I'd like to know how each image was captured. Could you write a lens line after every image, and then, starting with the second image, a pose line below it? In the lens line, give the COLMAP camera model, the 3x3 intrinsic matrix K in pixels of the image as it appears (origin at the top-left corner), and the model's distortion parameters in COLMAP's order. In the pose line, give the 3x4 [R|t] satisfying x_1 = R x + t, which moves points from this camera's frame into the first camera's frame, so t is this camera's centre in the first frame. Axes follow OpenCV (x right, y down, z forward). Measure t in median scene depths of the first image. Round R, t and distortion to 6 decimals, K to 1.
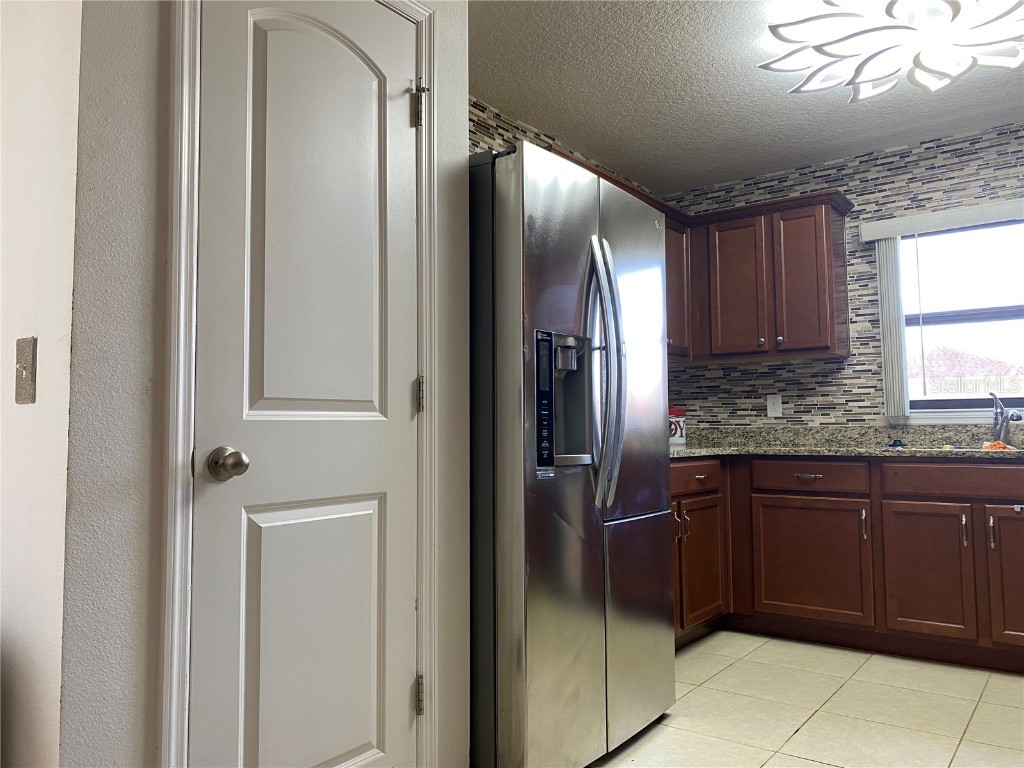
lens RADIAL K [[787.8, 0, 511.5], [0, 787.8, 382.7], [0, 0, 1]] dist [0.028735, -0.012814]
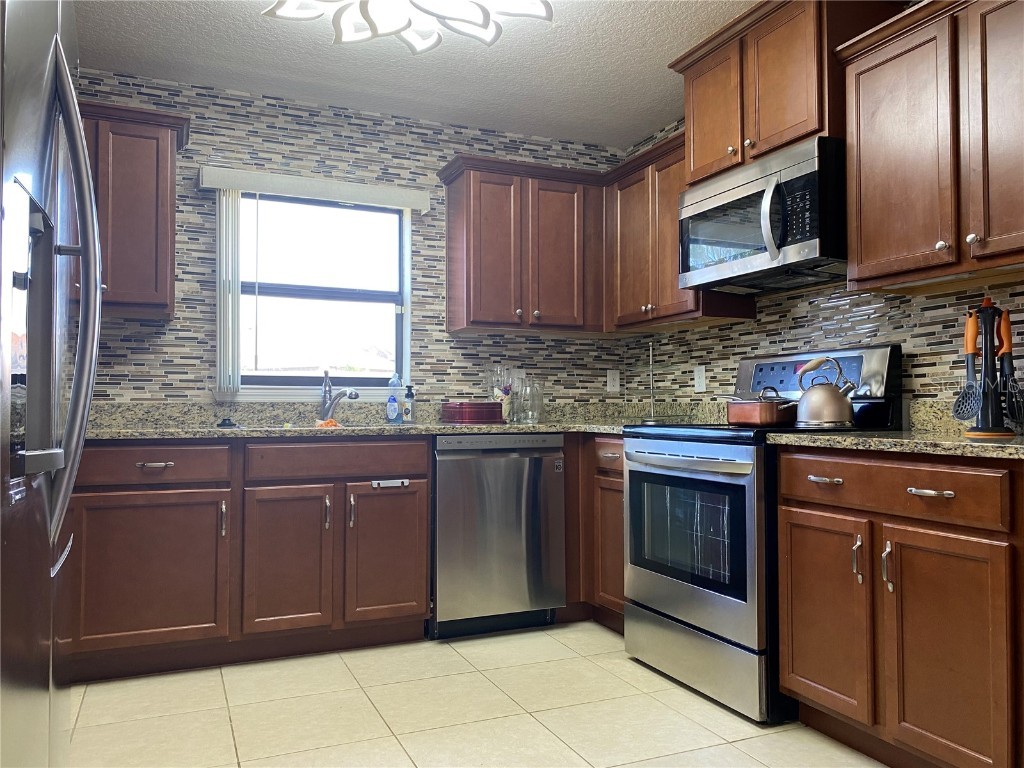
lens RADIAL K [[787.8, 0, 510.2], [0, 787.8, 383.7], [0, 0, 1]] dist [0.028735, -0.012814]
pose [[0.504741, 0.036104, 0.862516, -0.121099], [-0.057346, 0.998320, -0.008230, 0.021879], [-0.861364, -0.045308, 0.505963, 0.278366]]
